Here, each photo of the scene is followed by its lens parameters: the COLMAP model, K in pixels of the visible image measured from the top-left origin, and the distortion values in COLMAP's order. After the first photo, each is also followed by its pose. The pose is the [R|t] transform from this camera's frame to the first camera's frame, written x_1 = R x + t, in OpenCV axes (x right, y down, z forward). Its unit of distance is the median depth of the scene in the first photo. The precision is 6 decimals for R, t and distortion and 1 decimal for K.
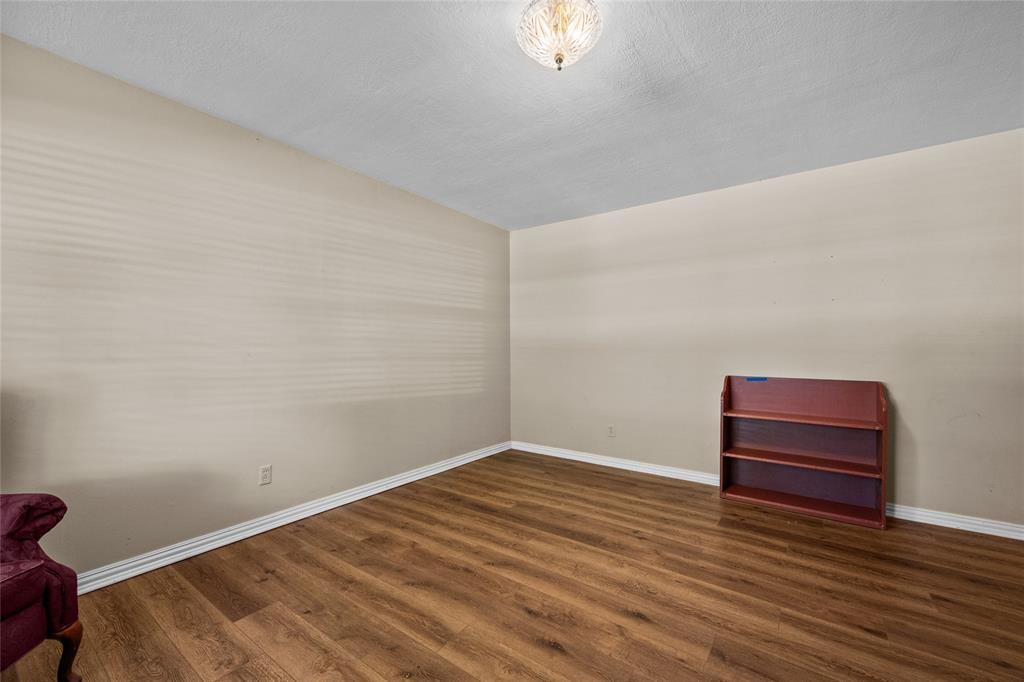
lens RADIAL K [[412.2, 0, 512.0], [0, 412.2, 341.0], [0, 0, 1]] dist [-0.000520, -0.000093]
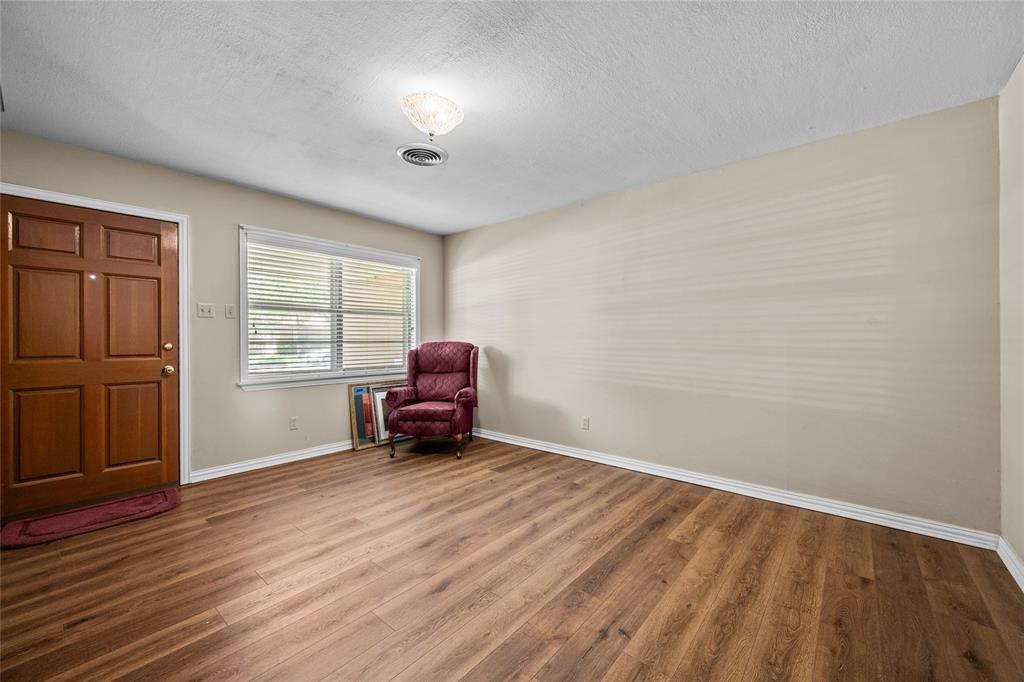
lens RADIAL K [[402.5, 0, 517.3], [0, 402.5, 344.1], [0, 0, 1]] dist [-0.001171, 0.000010]
pose [[-0.077895, 0.012380, -0.996885, 0.918167], [0.015328, 0.999820, 0.011219, 0.013272], [0.996844, -0.014407, -0.078071, 0.889643]]
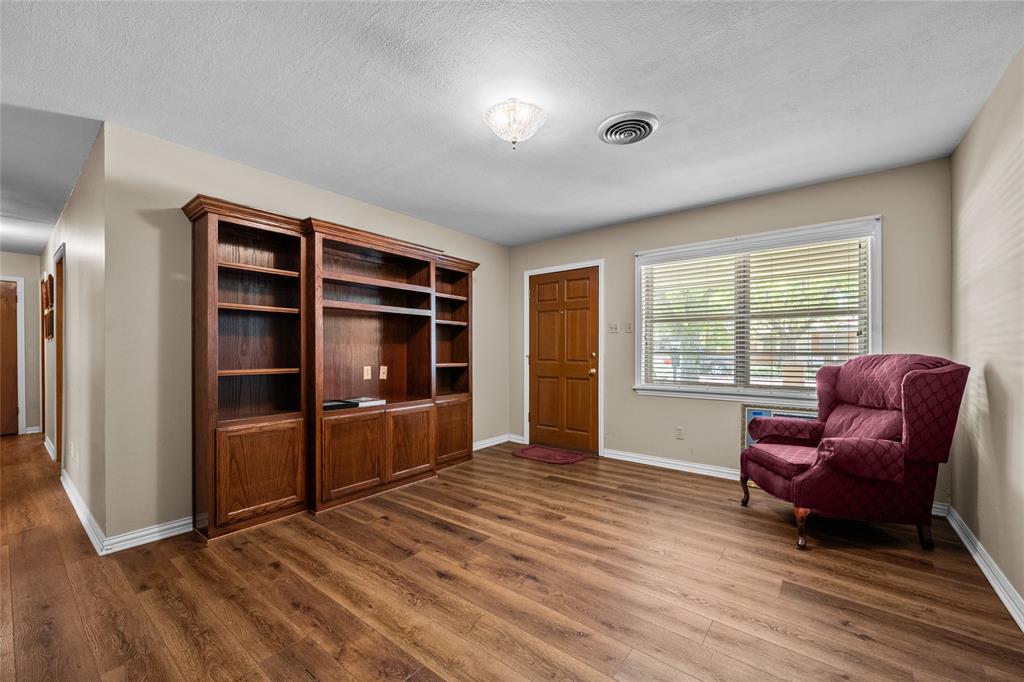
lens RADIAL K [[403.7, 0, 517.2], [0, 403.7, 352.6], [0, 0, 1]] dist [-0.000498, -0.000071]
pose [[-0.999370, -0.000117, 0.035486, 0.035706], [-0.000365, 0.999976, -0.006983, 0.021264], [-0.035484, -0.006992, -0.999346, 1.489449]]
